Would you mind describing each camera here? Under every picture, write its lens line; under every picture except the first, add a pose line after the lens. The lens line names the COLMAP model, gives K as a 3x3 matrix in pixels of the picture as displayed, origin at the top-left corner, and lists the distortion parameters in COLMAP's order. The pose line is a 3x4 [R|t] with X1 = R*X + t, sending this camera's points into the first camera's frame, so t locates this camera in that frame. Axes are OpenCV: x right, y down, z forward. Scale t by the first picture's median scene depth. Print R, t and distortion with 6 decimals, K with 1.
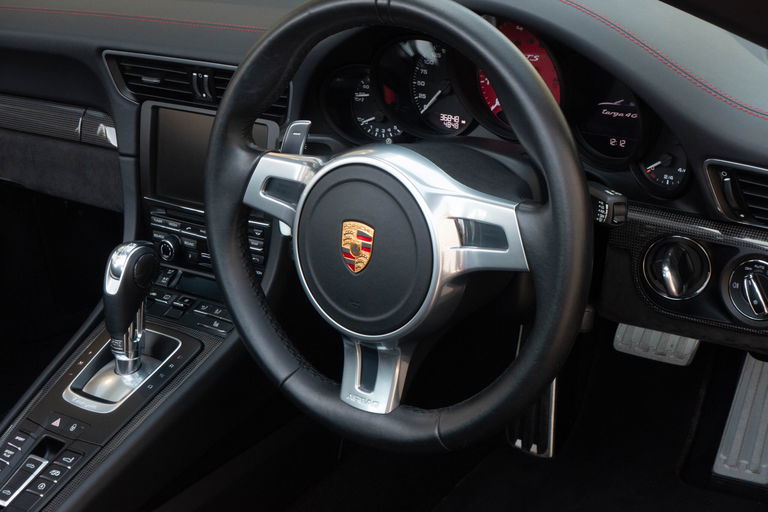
lens RADIAL K [[1435.4, 0, 400.6], [0, 1435.4, 240.4], [0, 0, 1]] dist [-0.066362, 0.000000]
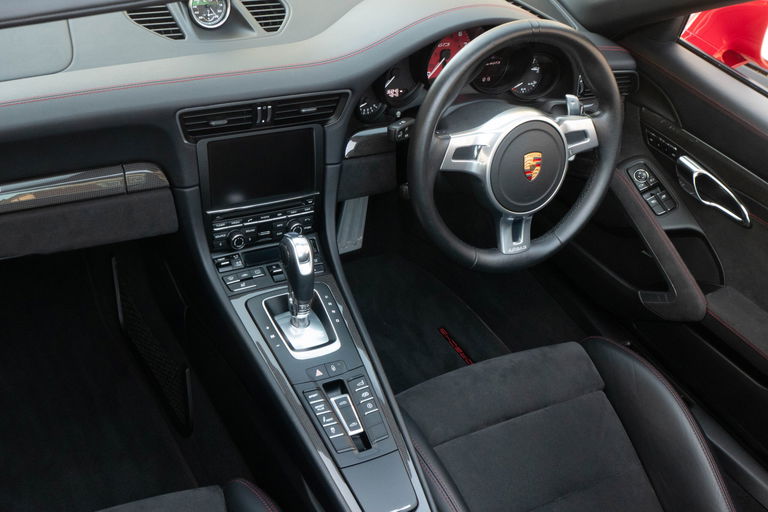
lens RADIAL K [[981.5, 0, 384.1], [0, 981.5, 252.3], [0, 0, 1]] dist [-0.001151, 0.000000]
pose [[0.380776, -0.384417, 0.840972, -0.993493], [0.217398, 0.921210, 0.322661, -0.281394], [-0.898748, 0.059964, 0.434346, 0.526664]]
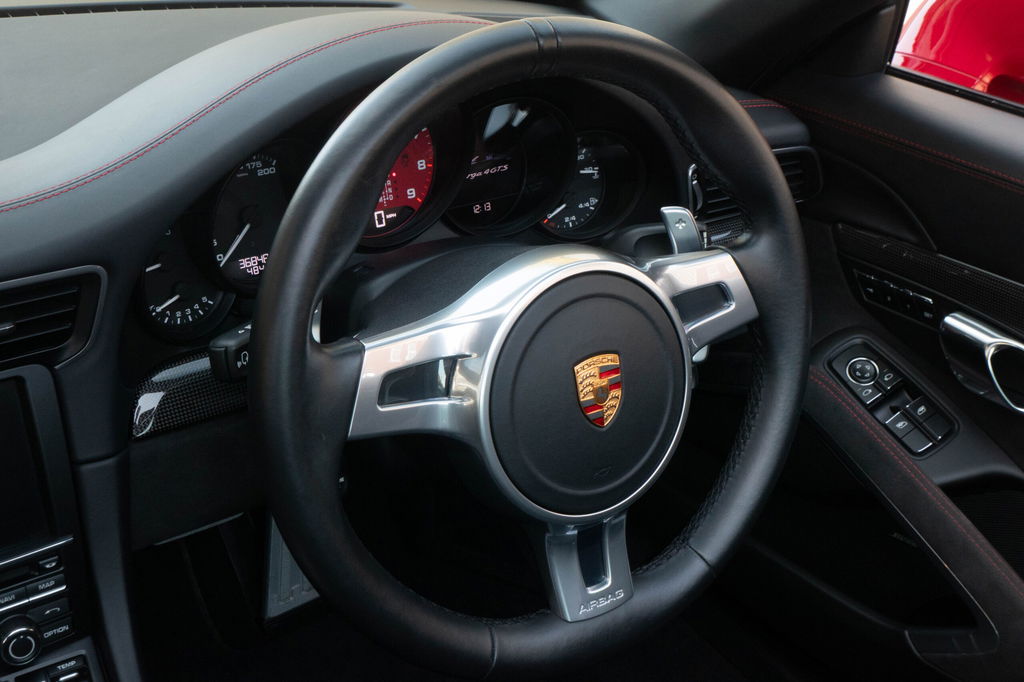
lens RADIAL K [[1308.6, 0, 511.3], [0, 1308.6, 338.4], [0, 0, 1]] dist [-0.001151, 0.000000]
pose [[0.308795, -0.318748, 0.896128, -0.507228], [0.347091, 0.914962, 0.205844, -0.137892], [-0.885536, 0.247475, 0.393171, 0.648554]]
